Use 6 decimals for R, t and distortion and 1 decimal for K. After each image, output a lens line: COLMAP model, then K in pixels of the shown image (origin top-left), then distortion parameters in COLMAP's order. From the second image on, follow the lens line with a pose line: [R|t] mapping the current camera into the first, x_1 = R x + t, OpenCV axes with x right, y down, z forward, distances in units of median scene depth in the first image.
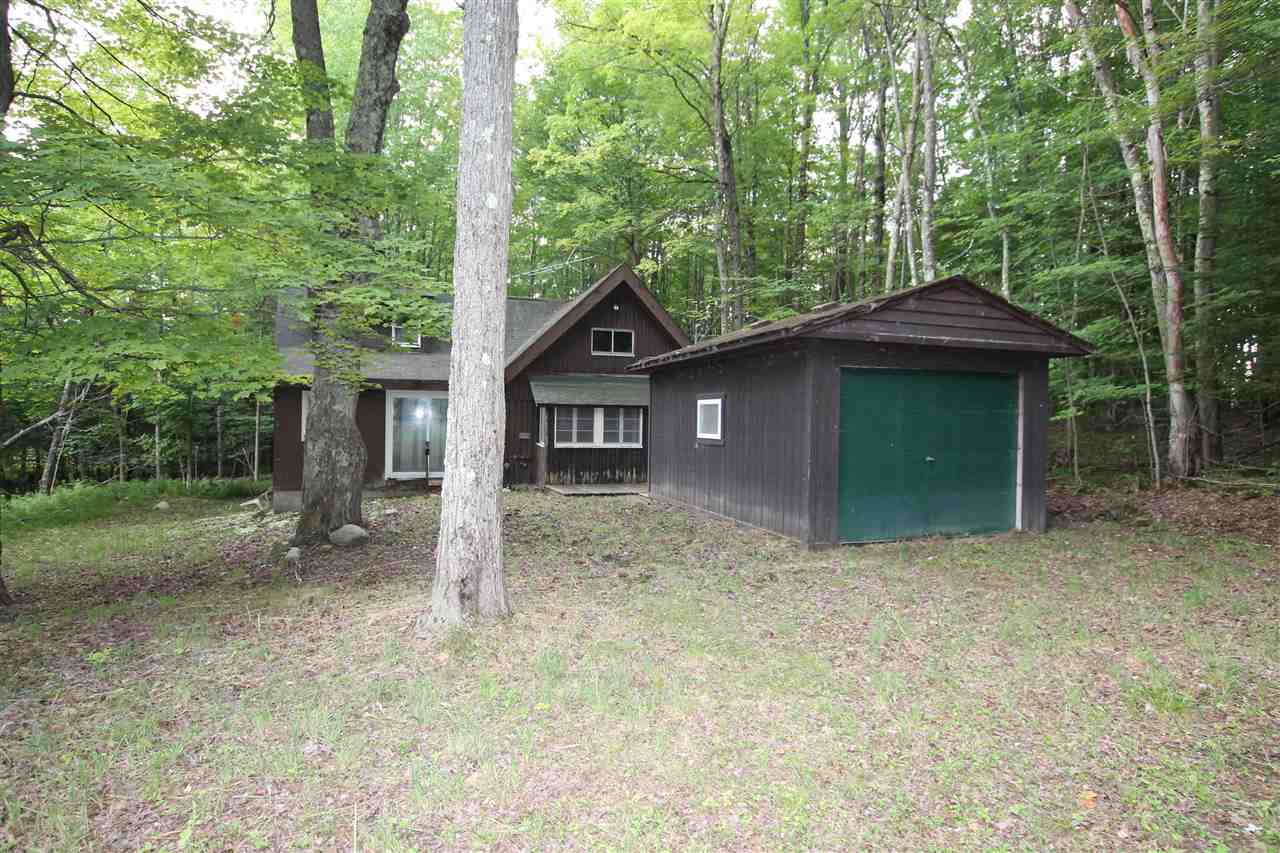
lens RADIAL K [[721.9, 0, 646.2], [0, 721.9, 426.1], [0, 0, 1]] dist [-0.016474, 0.000816]
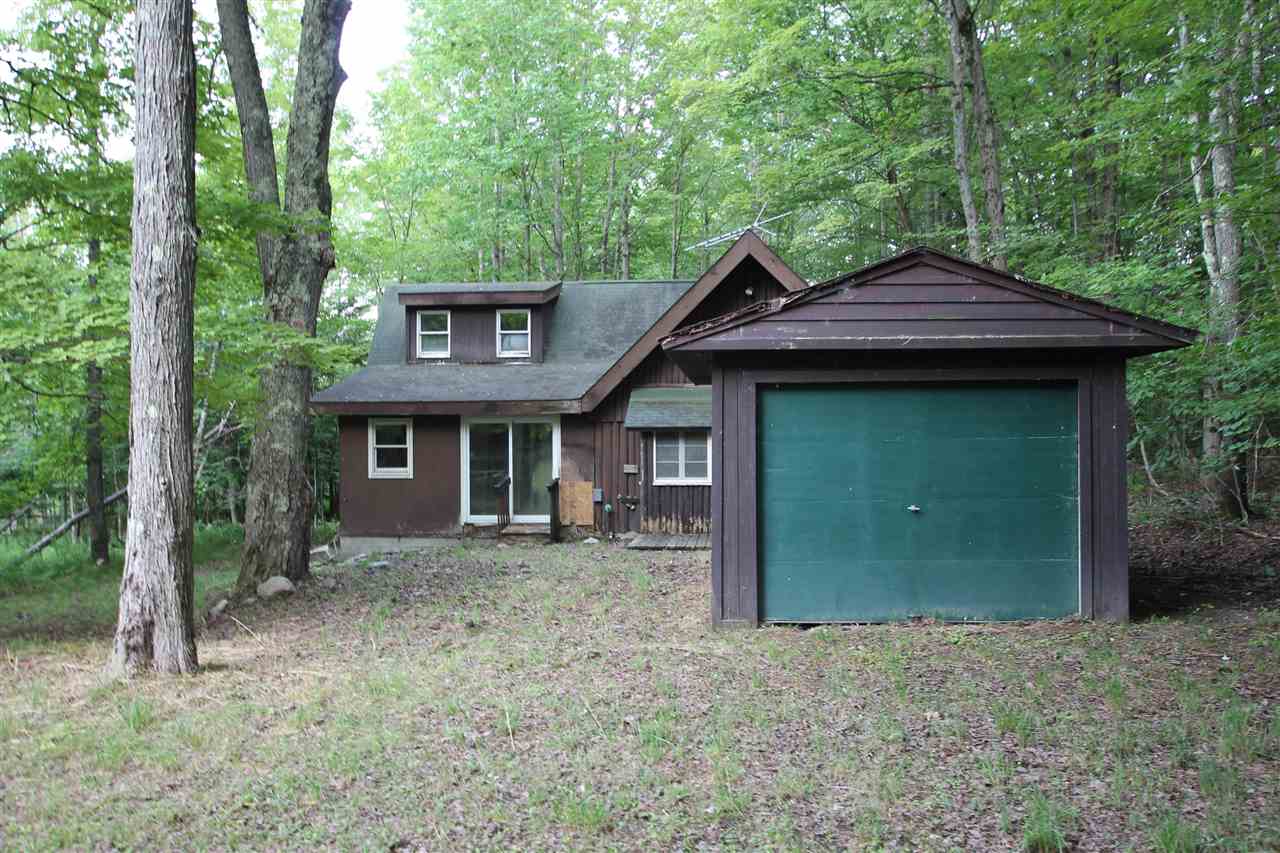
lens RADIAL K [[1067.2, 0, 641.0], [0, 1067.2, 427.2], [0, 0, 1]] dist [0.011987, -0.001497]
pose [[0.921614, -0.022437, -0.387460, 0.498637], [0.016551, 0.999691, -0.018523, -0.016615], [0.387756, 0.010658, 0.921701, -0.054571]]
